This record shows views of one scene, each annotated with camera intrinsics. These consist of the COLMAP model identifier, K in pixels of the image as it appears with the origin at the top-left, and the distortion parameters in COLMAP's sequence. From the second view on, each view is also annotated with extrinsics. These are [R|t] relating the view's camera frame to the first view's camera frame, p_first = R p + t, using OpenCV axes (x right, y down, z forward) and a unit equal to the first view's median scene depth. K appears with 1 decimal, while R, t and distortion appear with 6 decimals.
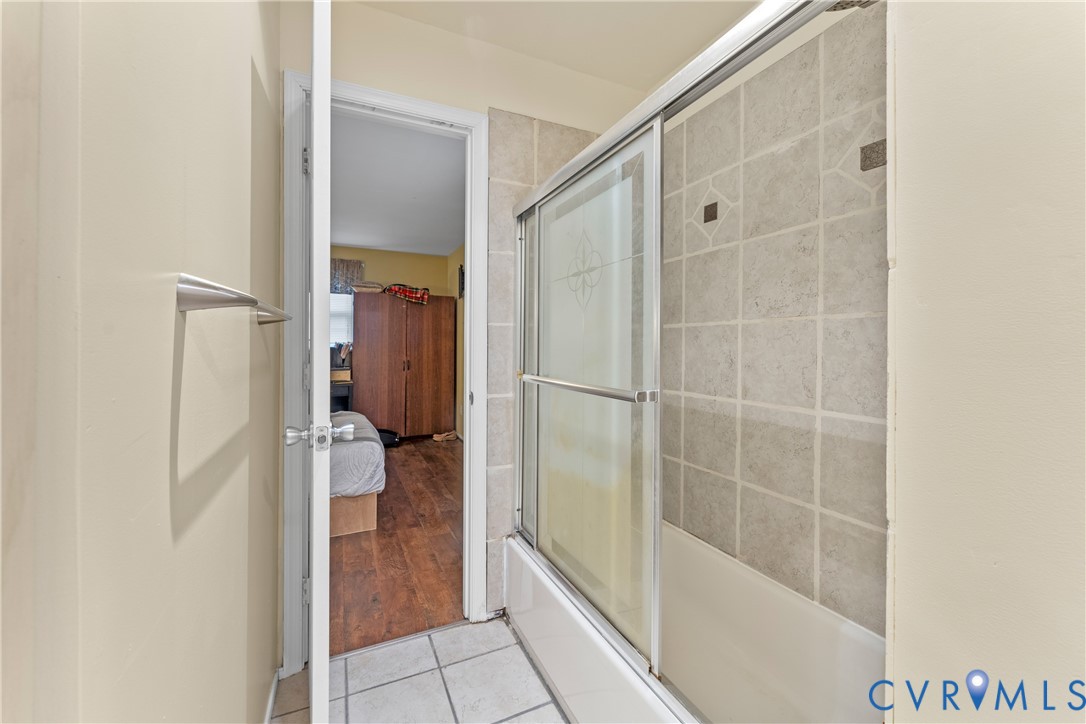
lens RADIAL K [[439.5, 0, 545.0], [0, 439.5, 348.1], [0, 0, 1]] dist [0.001132, -0.000124]
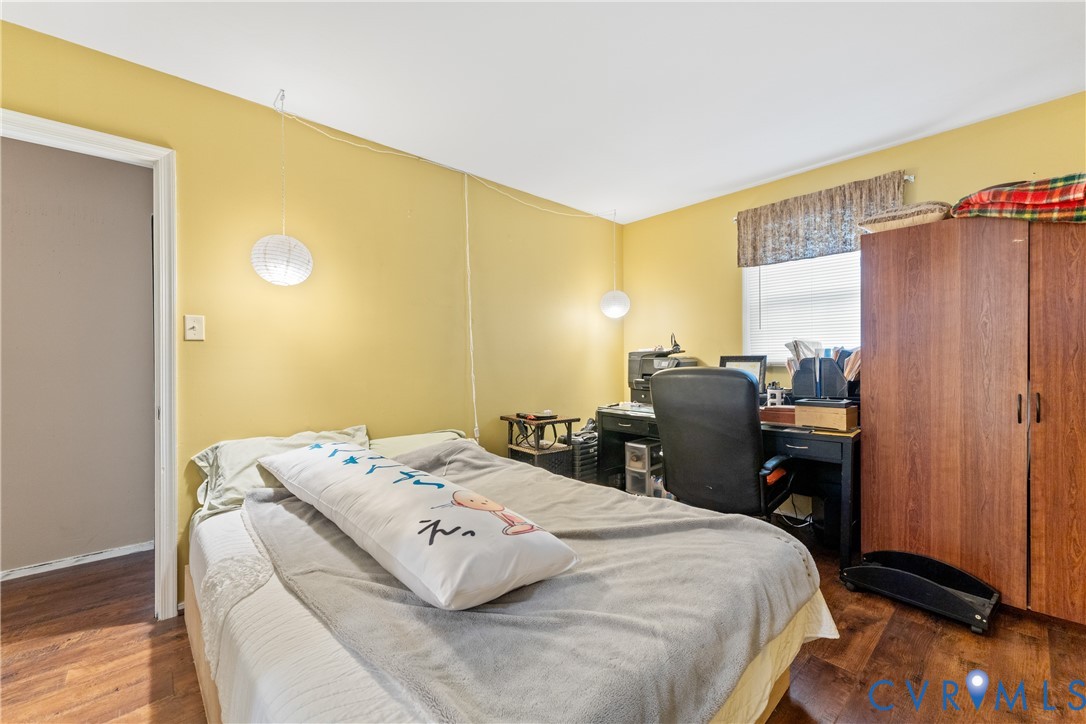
lens RADIAL K [[434.4, 0, 546.0], [0, 434.4, 358.0], [0, 0, 1]] dist [0.001046, 0.000089]
pose [[0.287978, -0.004673, -0.957626, -0.161777], [0.005896, 0.999978, -0.003107, -0.002938], [0.957619, -0.004752, 0.287999, 0.909262]]
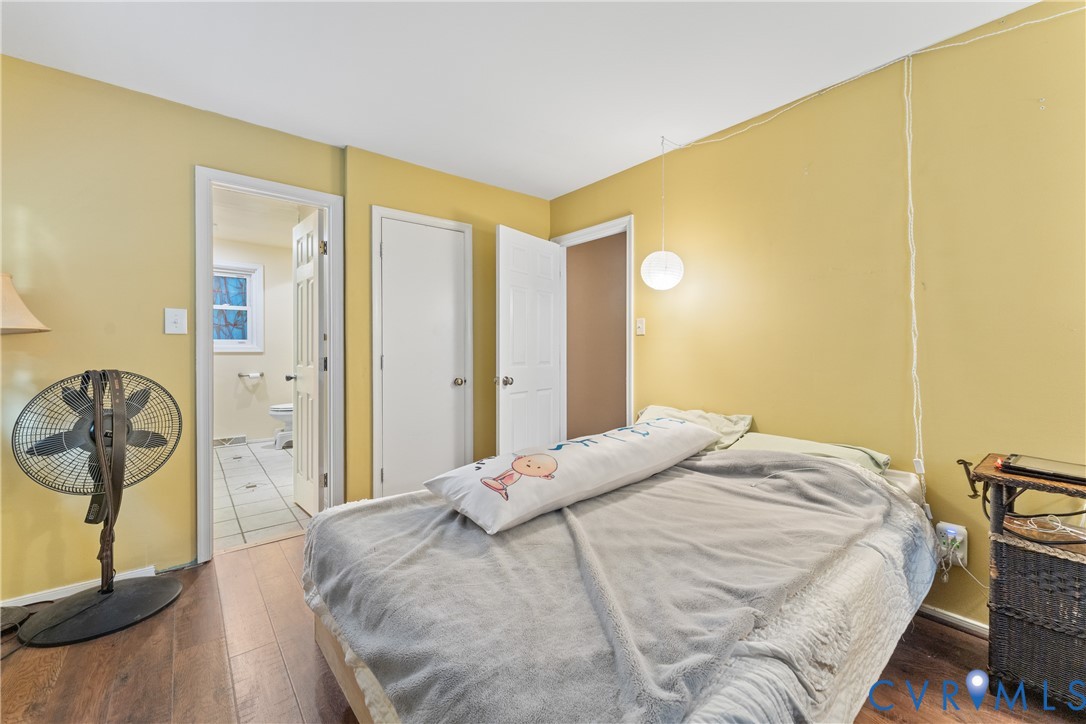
lens RADIAL K [[434.4, 0, 546.0], [0, 434.4, 358.0], [0, 0, 1]] dist [0.001046, 0.000089]
pose [[-0.967116, 0.007032, -0.254240, -0.771624], [0.001349, 0.999746, 0.022518, -0.008314], [0.254333, 0.021435, -0.966879, 2.028693]]
